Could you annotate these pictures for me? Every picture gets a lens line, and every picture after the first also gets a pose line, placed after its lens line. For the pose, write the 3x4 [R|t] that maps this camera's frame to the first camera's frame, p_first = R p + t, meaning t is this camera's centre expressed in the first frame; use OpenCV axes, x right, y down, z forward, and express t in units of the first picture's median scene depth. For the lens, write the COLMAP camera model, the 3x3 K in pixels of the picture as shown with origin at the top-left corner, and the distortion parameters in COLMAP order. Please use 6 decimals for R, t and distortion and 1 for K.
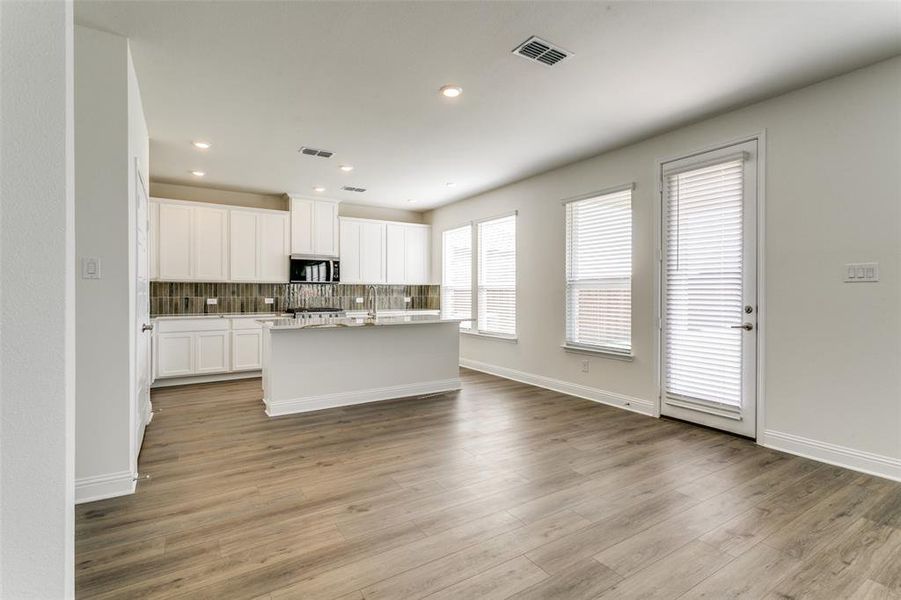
lens RADIAL K [[432.9, 0, 447.9], [0, 432.9, 298.7], [0, 0, 1]] dist [-0.003807, -0.000773]
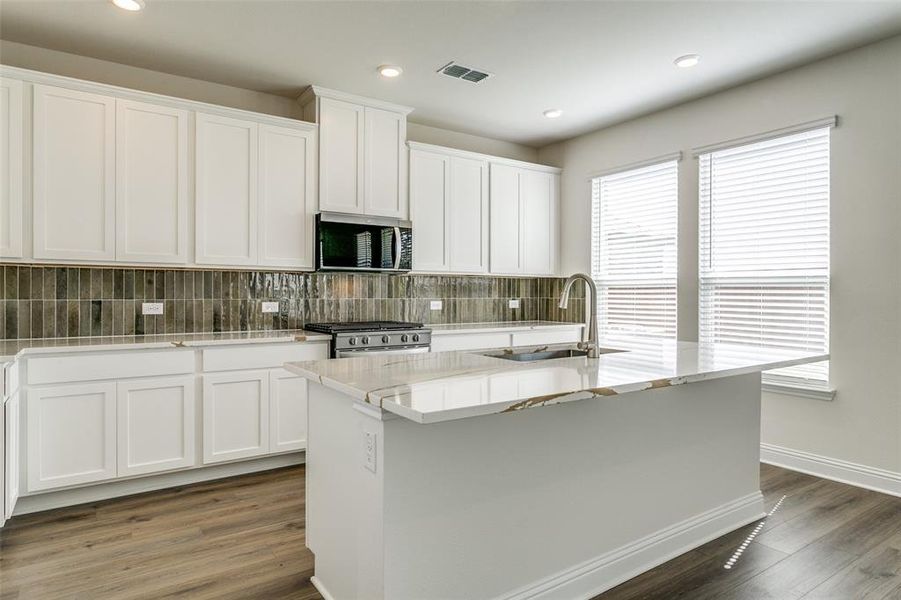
lens RADIAL K [[532.7, 0, 455.5], [0, 532.7, 299.2], [0, 0, 1]] dist [-0.013075, 0.003946]
pose [[0.997937, 0.002286, 0.064162, -0.248522], [-0.002241, 0.999997, -0.000769, -0.004325], [-0.064164, 0.000624, 0.997939, 0.395556]]
